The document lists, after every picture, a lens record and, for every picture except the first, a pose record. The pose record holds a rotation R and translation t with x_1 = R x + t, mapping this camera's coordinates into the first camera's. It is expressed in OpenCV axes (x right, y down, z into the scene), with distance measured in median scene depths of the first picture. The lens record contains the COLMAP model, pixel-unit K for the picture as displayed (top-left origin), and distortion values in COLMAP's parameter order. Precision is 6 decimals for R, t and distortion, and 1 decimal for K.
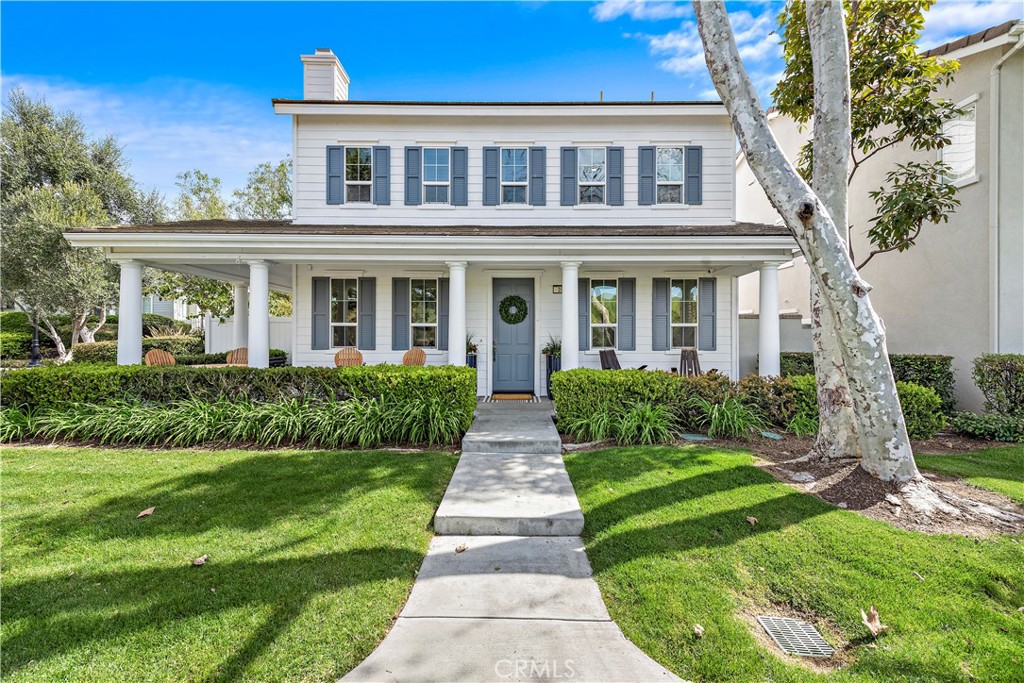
lens RADIAL K [[401.5, 0, 514.0], [0, 401.5, 338.4], [0, 0, 1]] dist [0.008802, -0.001491]
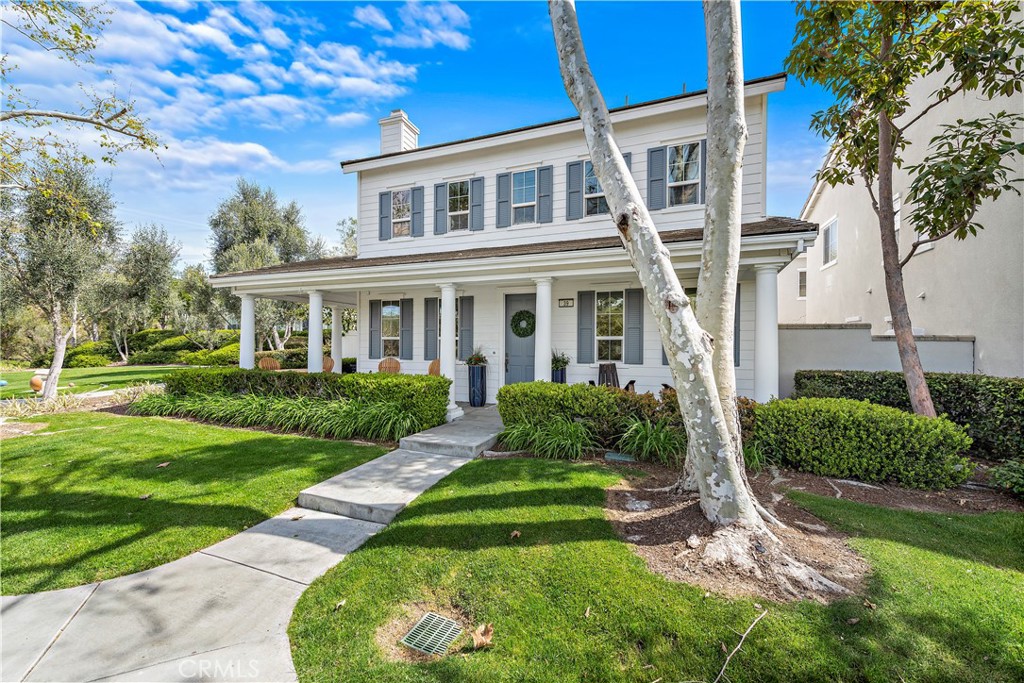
lens RADIAL K [[401.5, 0, 545.0], [0, 401.5, 348.2], [0, 0, 1]] dist [0.008802, -0.001491]
pose [[0.936320, 0.005072, -0.351112, 0.624843], [-0.003812, 0.999984, 0.004279, -0.017451], [0.351128, -0.002668, 0.936324, 0.041554]]
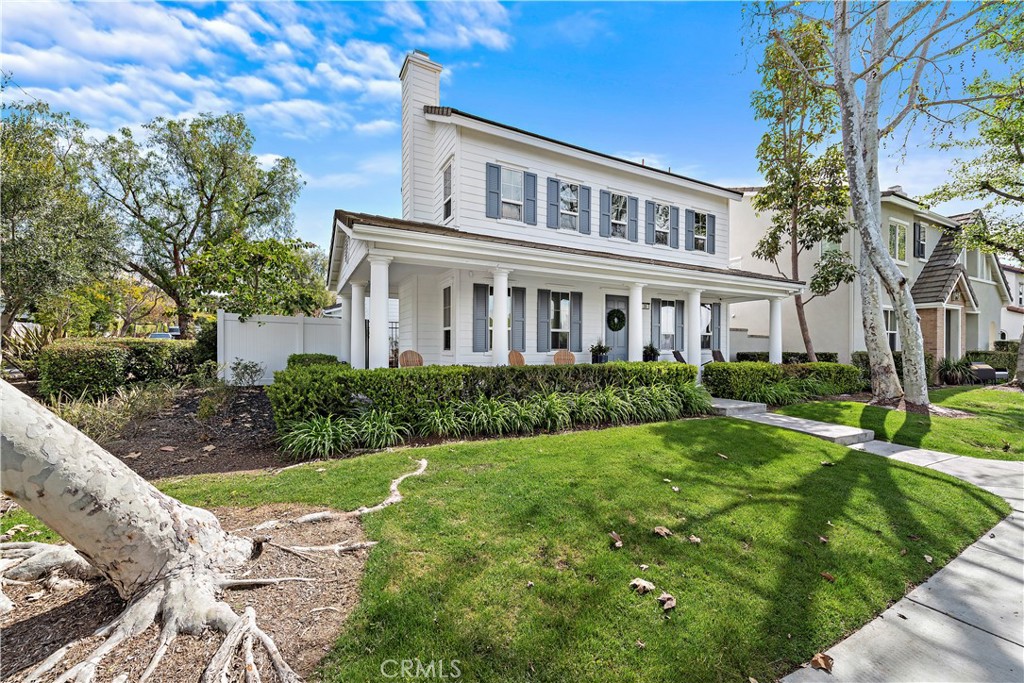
lens RADIAL K [[401.5, 0, 517.8], [0, 401.5, 345.7], [0, 0, 1]] dist [0.008802, -0.001491]
pose [[0.886531, 0.003067, 0.462659, -1.261142], [-0.009635, 0.999884, 0.011833, -0.001374], [-0.462569, -0.014948, 0.886457, -0.000666]]
